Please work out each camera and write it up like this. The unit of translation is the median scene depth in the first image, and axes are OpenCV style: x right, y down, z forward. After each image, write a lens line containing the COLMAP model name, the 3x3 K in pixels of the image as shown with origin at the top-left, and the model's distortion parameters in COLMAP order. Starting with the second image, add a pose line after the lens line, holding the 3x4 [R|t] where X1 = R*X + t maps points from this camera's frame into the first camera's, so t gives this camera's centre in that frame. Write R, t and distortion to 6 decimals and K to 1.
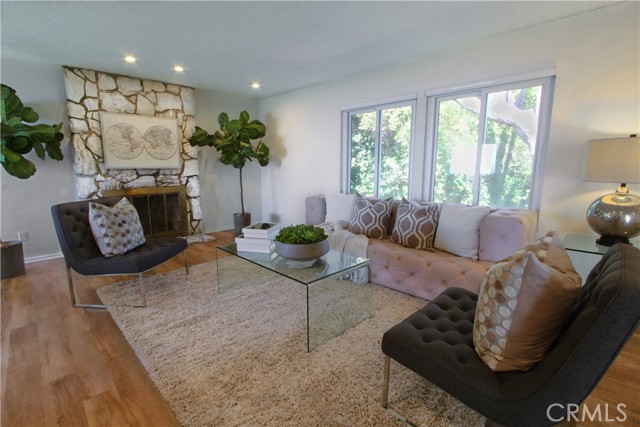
lens RADIAL K [[301.7, 0, 315.0], [0, 301.7, 214.6], [0, 0, 1]] dist [-0.013812, -0.000075]
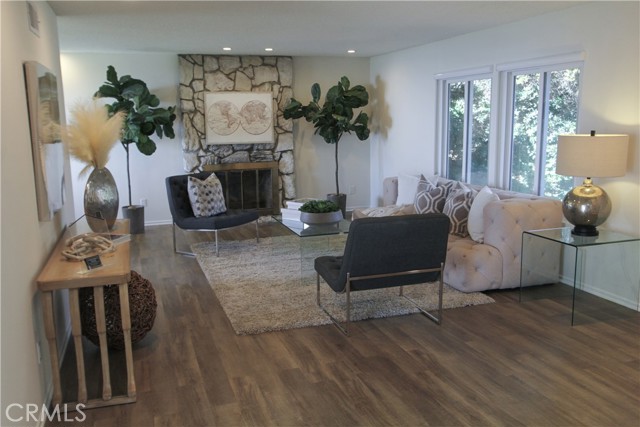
lens RADIAL K [[575.7, 0, 321.2], [0, 575.7, 213.9], [0, 0, 1]] dist [-0.013384, -0.004935]
pose [[0.901260, 0.062474, -0.428750, 0.582046], [-0.058064, 0.998039, 0.023370, 0.021489], [0.429370, 0.003833, 0.903121, -0.695096]]
